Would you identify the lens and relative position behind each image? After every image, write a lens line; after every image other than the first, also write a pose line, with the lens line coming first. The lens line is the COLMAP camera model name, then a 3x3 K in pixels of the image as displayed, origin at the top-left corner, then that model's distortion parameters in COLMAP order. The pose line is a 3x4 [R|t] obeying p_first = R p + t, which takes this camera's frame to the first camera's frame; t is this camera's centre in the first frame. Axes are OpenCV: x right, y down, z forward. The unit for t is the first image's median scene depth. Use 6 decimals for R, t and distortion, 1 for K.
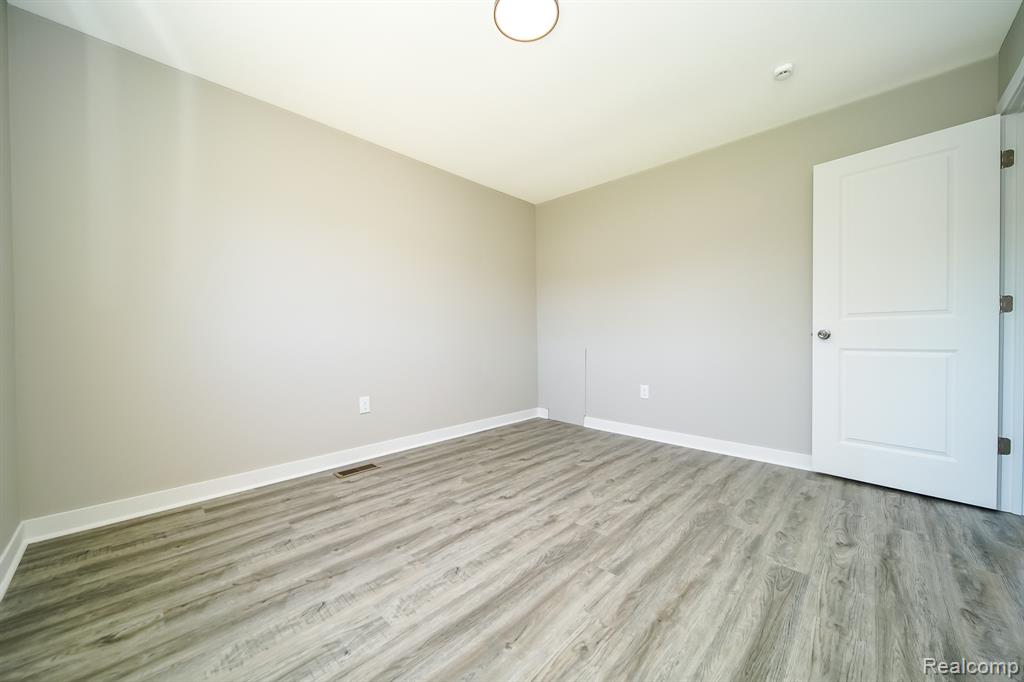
lens RADIAL K [[378.6, 0, 509.2], [0, 378.6, 338.5], [0, 0, 1]] dist [0.000286, -0.000400]
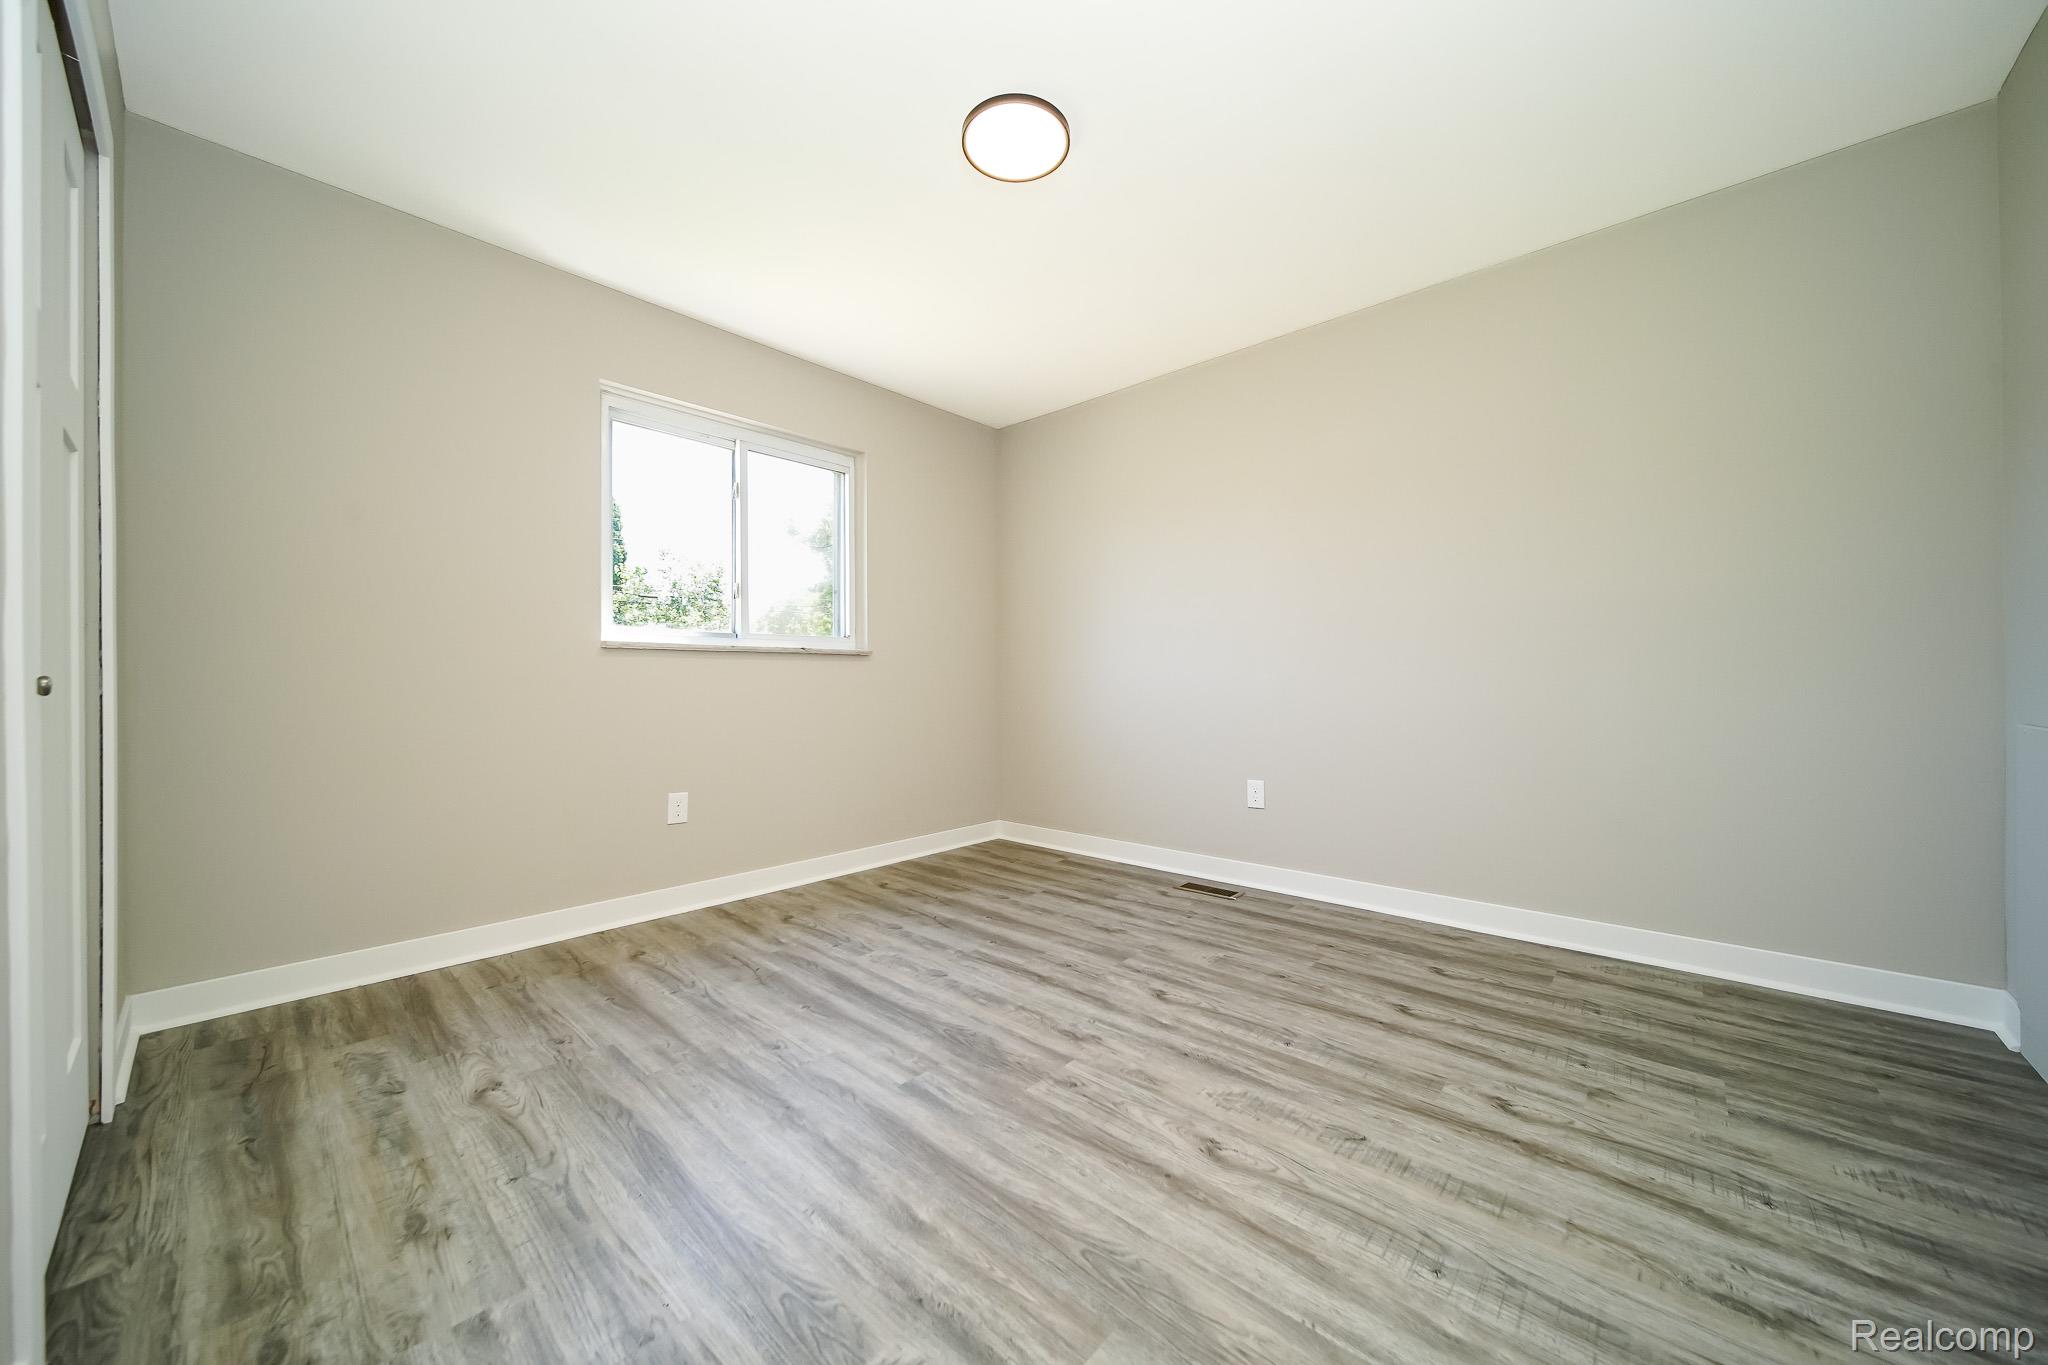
lens RADIAL K [[747.6, 0, 1043.1], [0, 747.6, 673.8], [0, 0, 1]] dist [-0.000335, -0.000150]
pose [[0.026282, -0.008462, -0.999619, 1.086768], [-0.003804, 0.999956, -0.008565, -0.002711], [0.999647, 0.004028, 0.026249, 0.889509]]
